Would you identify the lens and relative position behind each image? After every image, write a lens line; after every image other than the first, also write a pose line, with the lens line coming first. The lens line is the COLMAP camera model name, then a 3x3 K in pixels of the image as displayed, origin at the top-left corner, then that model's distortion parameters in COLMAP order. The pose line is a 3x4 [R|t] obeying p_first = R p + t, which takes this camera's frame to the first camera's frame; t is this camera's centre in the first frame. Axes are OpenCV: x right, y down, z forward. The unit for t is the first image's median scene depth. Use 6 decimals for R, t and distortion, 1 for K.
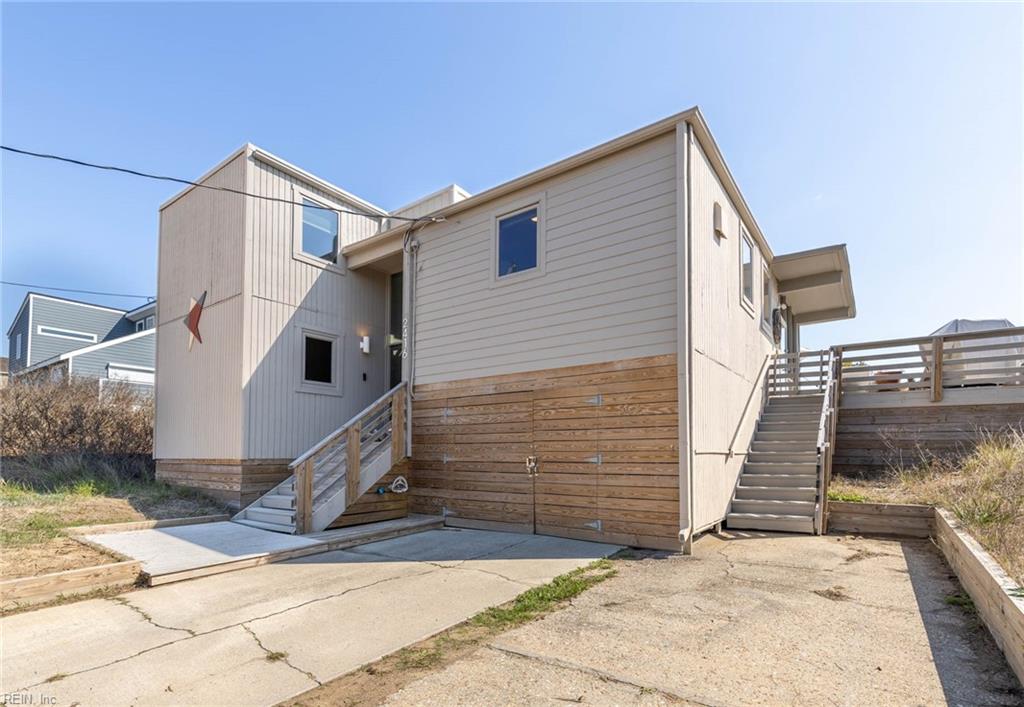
lens RADIAL K [[486.0, 0, 567.5], [0, 486.0, 438.8], [0, 0, 1]] dist [-0.003656, -0.000744]
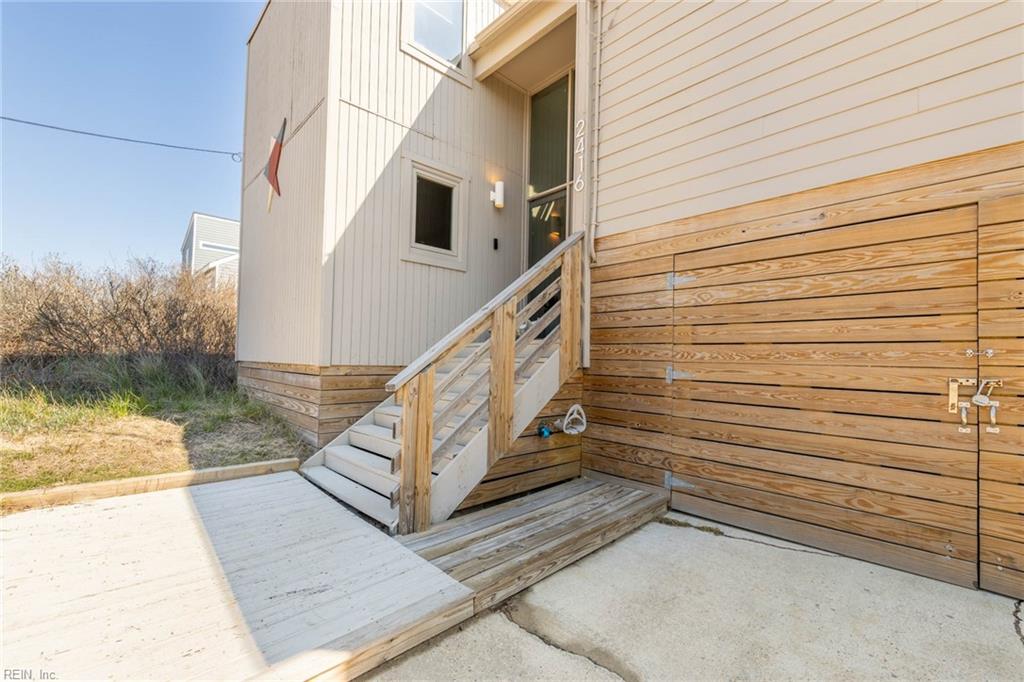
lens RADIAL K [[456.4, 0, 519.6], [0, 456.4, 346.4], [0, 0, 1]] dist [-0.001198, -0.000540]
pose [[0.967026, 0.013230, -0.254334, -0.274632], [-0.013125, 0.999912, 0.002109, 0.012852], [0.254339, 0.001299, 0.967114, 0.492101]]
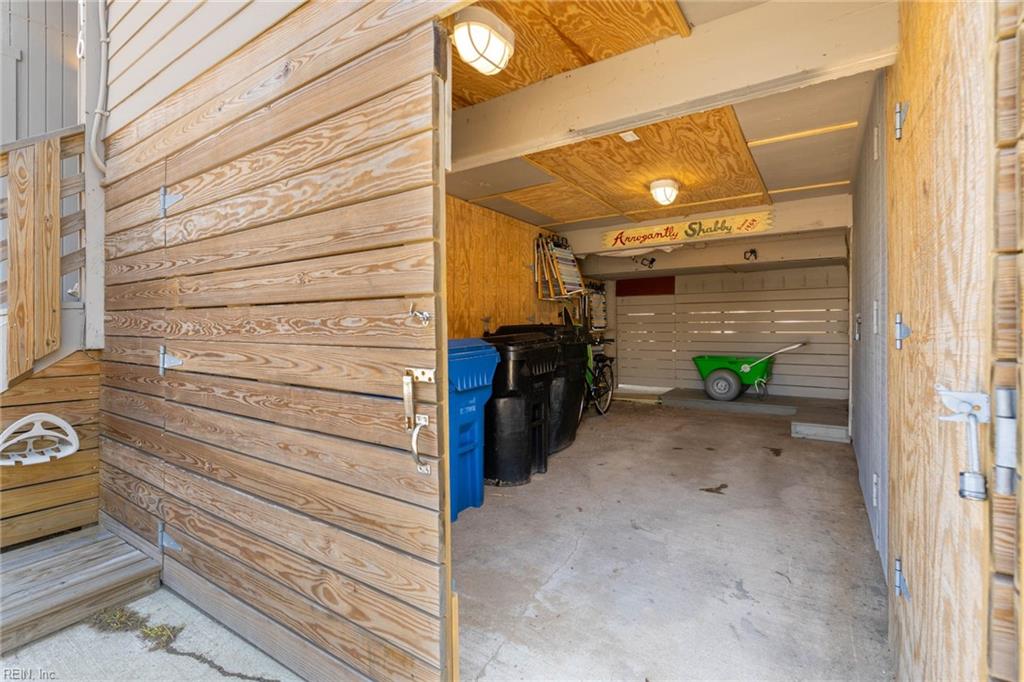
lens RADIAL K [[456.4, 0, 506.7], [0, 456.4, 332.9], [0, 0, 1]] dist [-0.001198, -0.000540]
pose [[0.999782, 0.006917, -0.019725, -0.033489], [-0.006282, 0.999466, 0.032075, 0.013642], [0.019936, -0.031944, 0.999291, 0.706374]]
